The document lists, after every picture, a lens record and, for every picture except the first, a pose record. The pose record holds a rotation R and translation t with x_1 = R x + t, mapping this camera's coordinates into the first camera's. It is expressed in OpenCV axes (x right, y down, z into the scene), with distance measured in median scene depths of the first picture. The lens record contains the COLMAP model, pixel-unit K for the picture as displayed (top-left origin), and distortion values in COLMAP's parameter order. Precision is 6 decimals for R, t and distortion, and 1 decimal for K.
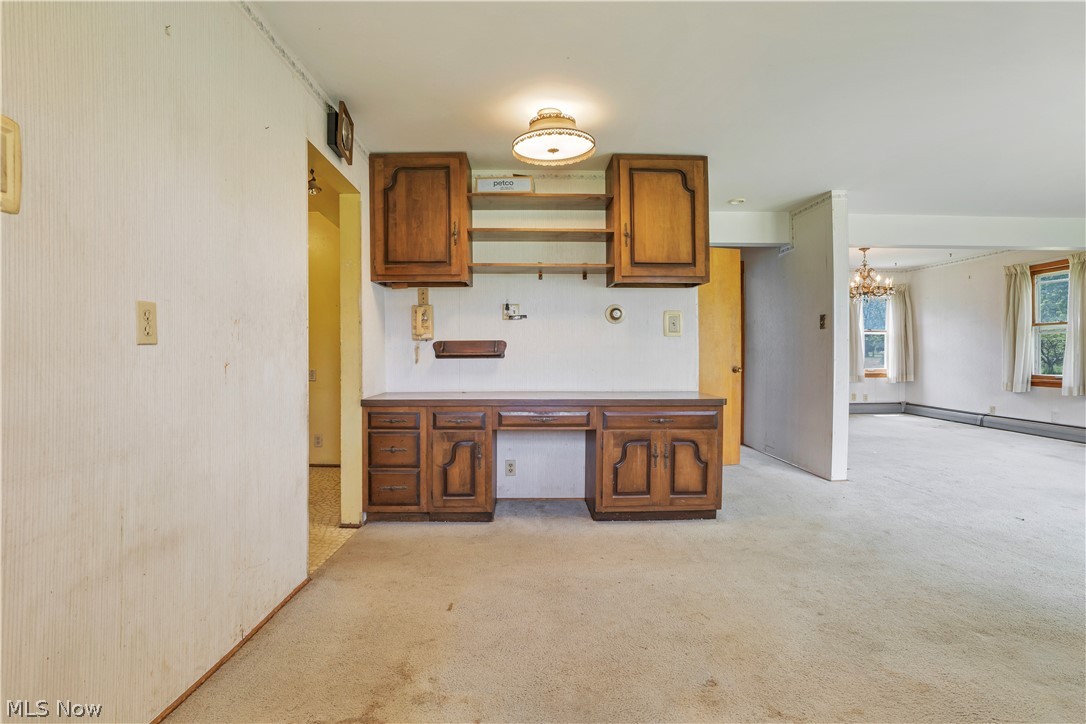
lens RADIAL K [[489.9, 0, 539.9], [0, 489.9, 311.4], [0, 0, 1]] dist [-0.035673, 0.001186]
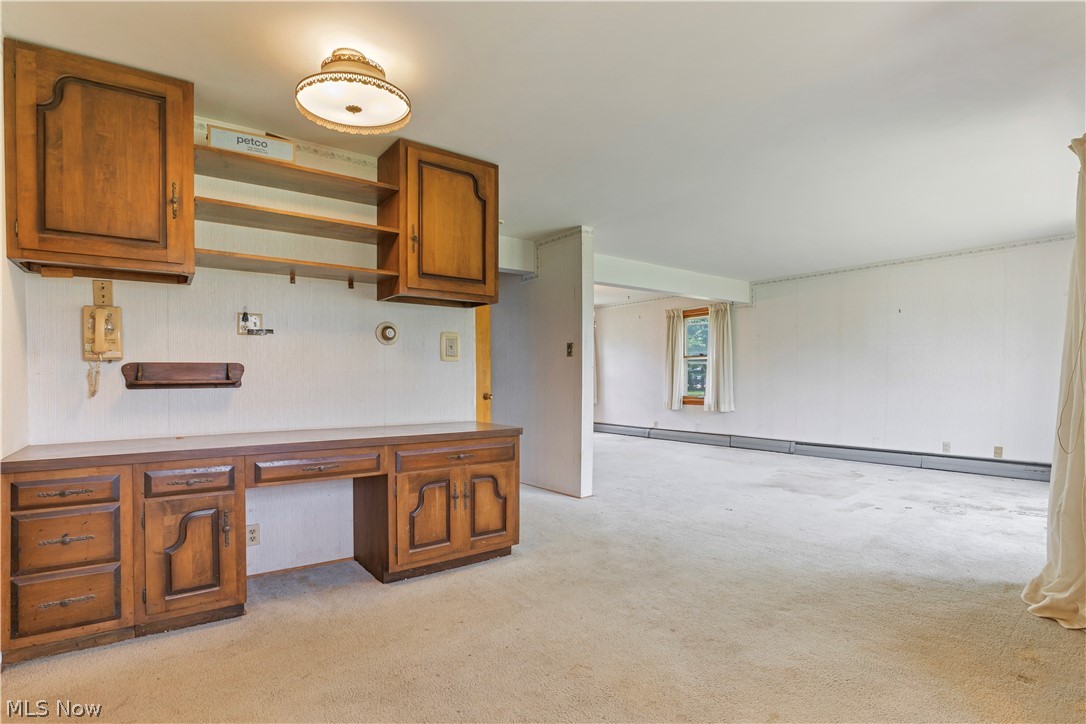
lens RADIAL K [[515.9, 0, 543.0], [0, 515.9, 362.0], [0, 0, 1]] dist [-0.068119, 0.016225]
pose [[0.821375, 0.013355, 0.570232, -0.145952], [-0.042295, 0.998400, 0.037540, 0.012611], [-0.568818, -0.054952, 0.820626, 0.154621]]
